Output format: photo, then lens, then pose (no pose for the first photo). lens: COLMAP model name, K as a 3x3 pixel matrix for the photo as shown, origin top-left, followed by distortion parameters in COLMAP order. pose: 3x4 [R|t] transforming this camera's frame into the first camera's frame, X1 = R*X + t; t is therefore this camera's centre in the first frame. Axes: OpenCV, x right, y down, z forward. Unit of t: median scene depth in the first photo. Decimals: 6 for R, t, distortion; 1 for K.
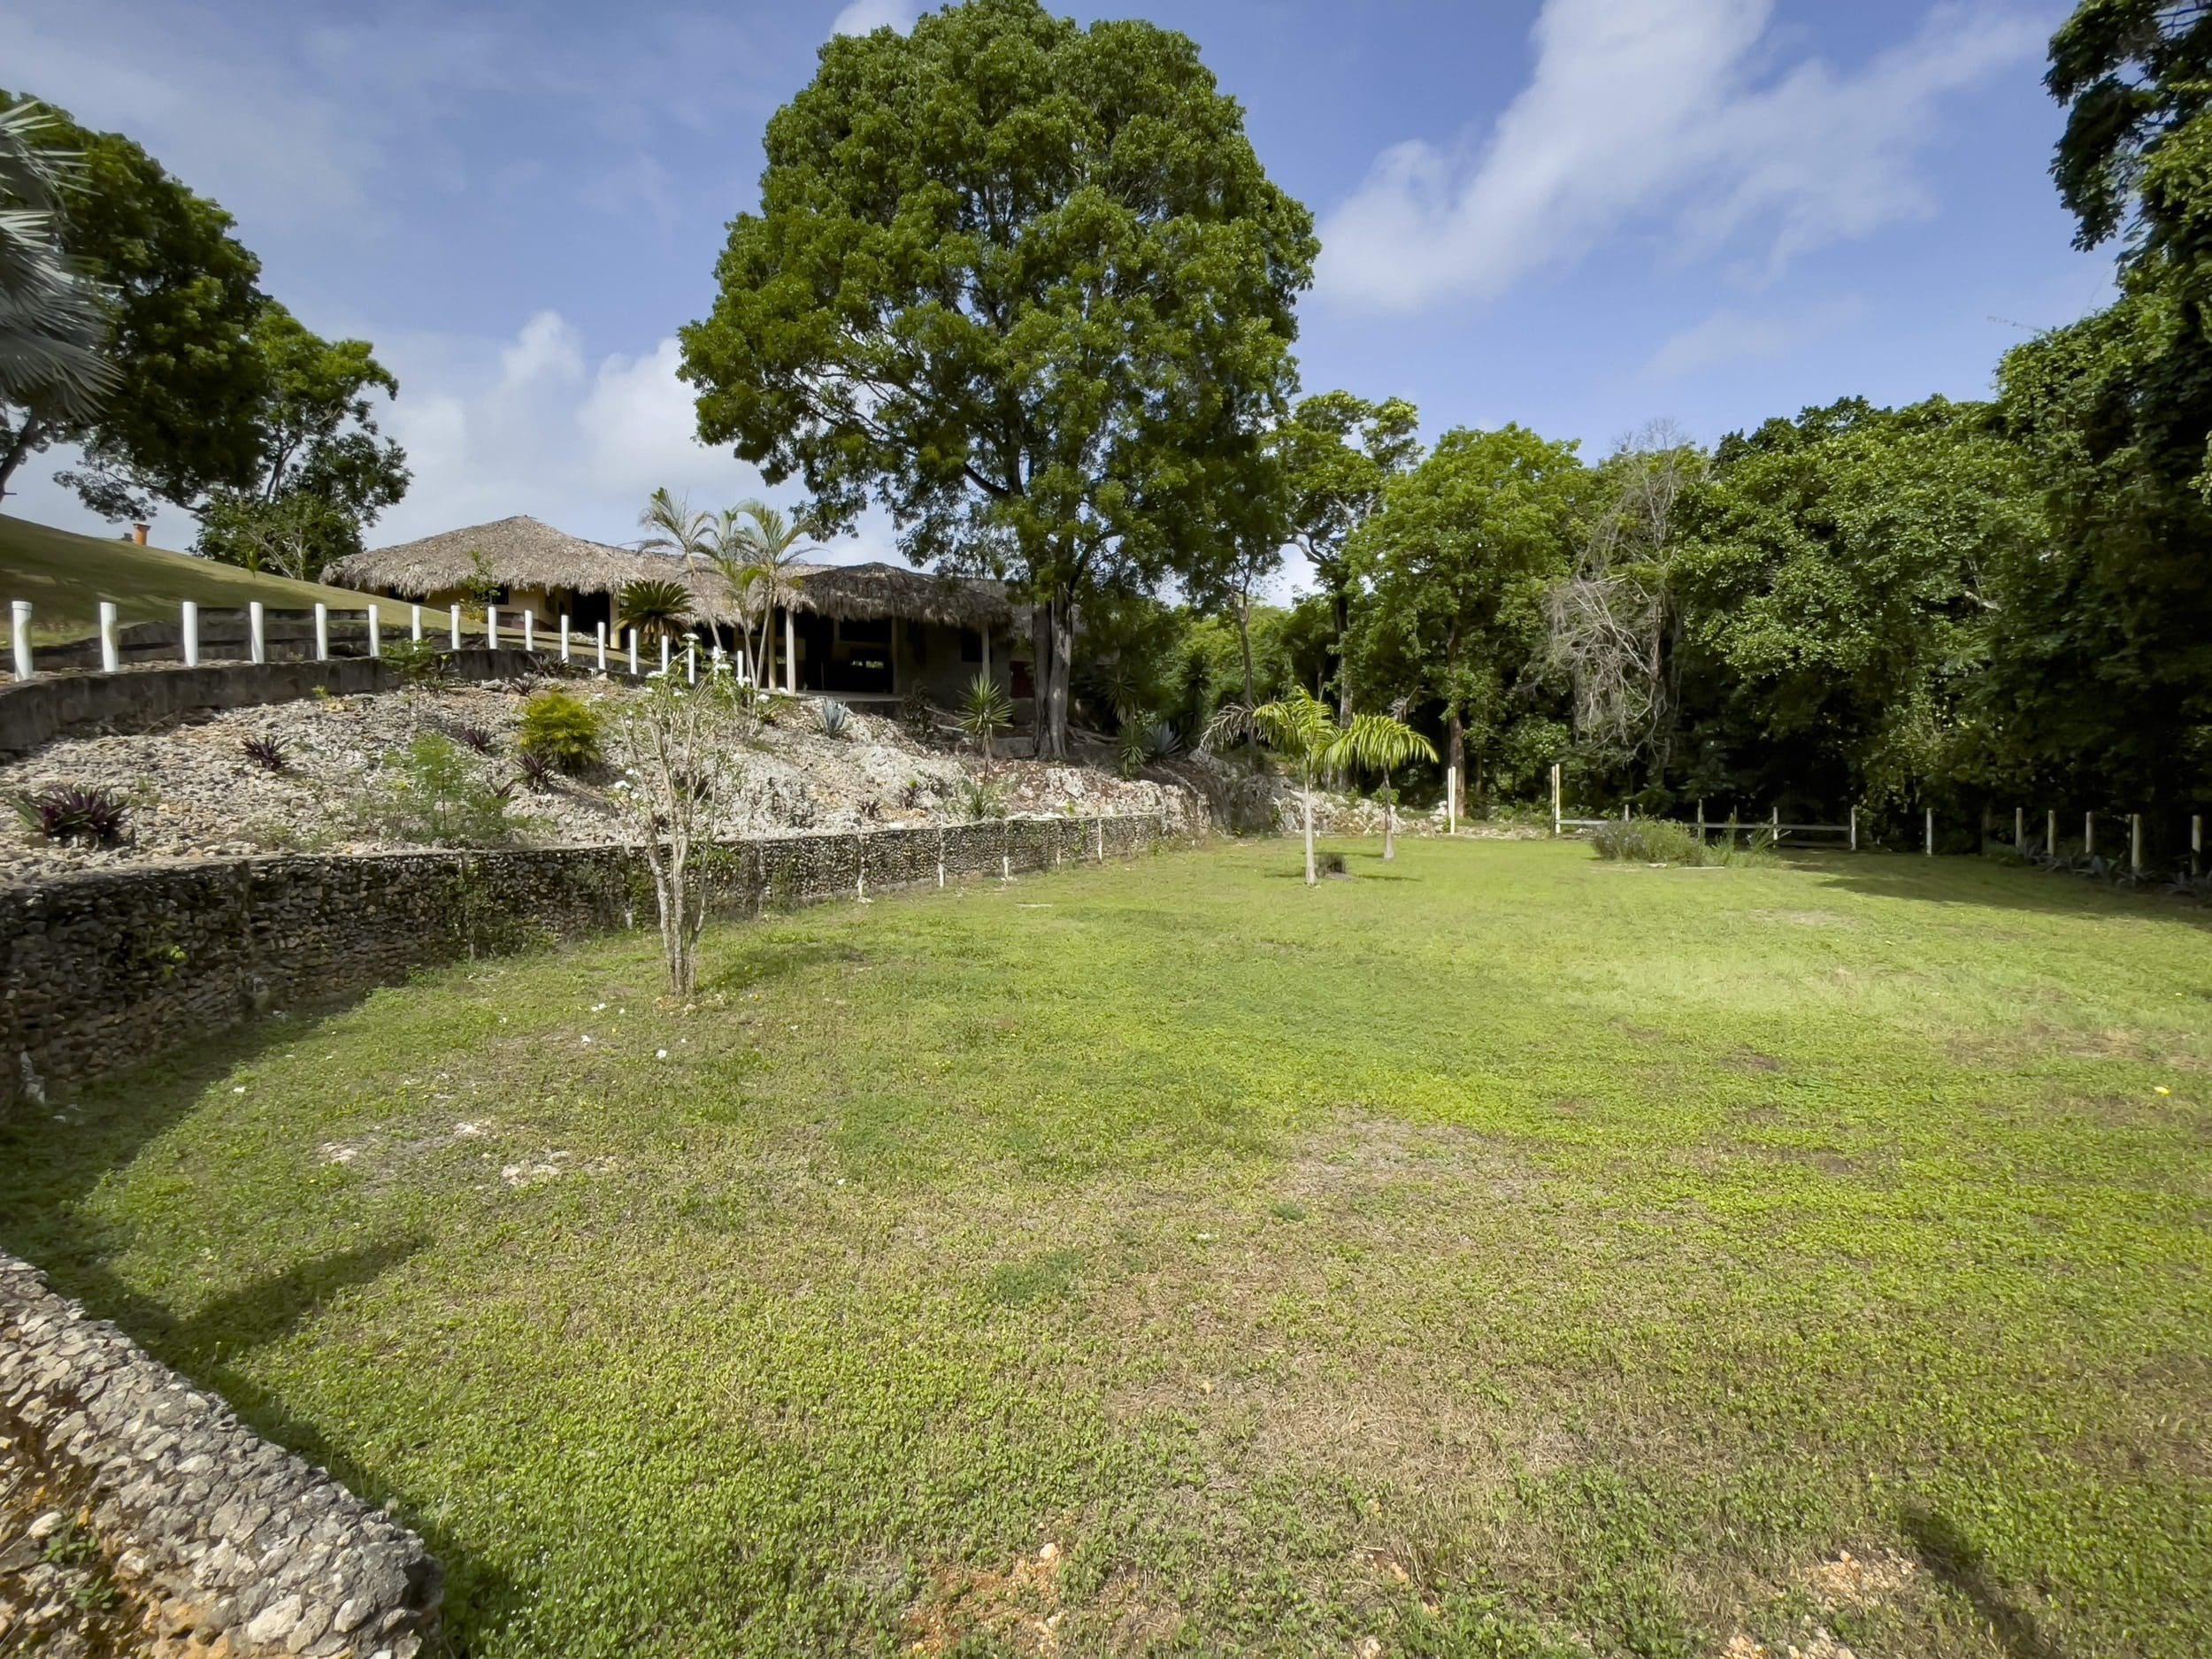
lens RADIAL K [[1411.5, 0, 1106.0], [0, 1411.5, 829.5], [0, 0, 1]] dist [-0.003462, 0.001368]
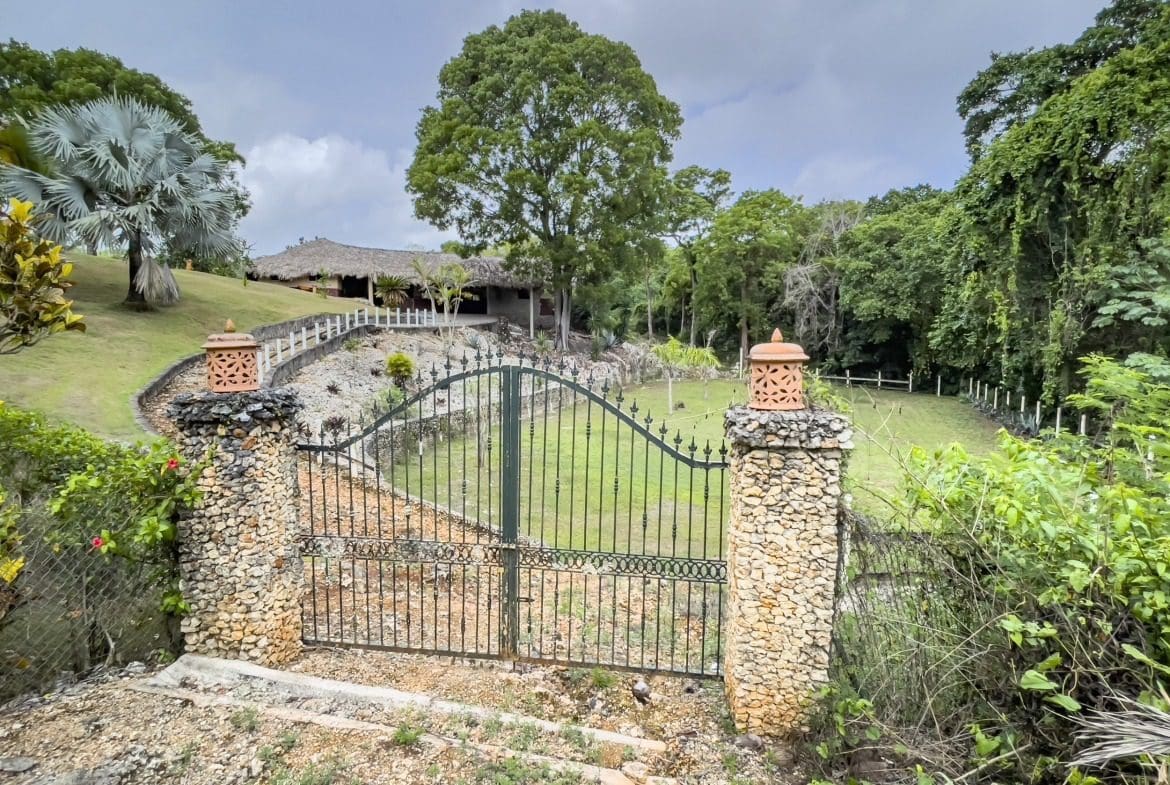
lens RADIAL K [[826.7, 0, 585.0], [0, 826.7, 392.5], [0, 0, 1]] dist [-0.000239, -0.001641]
pose [[0.999722, 0.006009, 0.022783, -0.031620], [-0.007365, 0.998176, 0.059923, -0.063113], [-0.022382, -0.060074, 0.997943, -0.340438]]
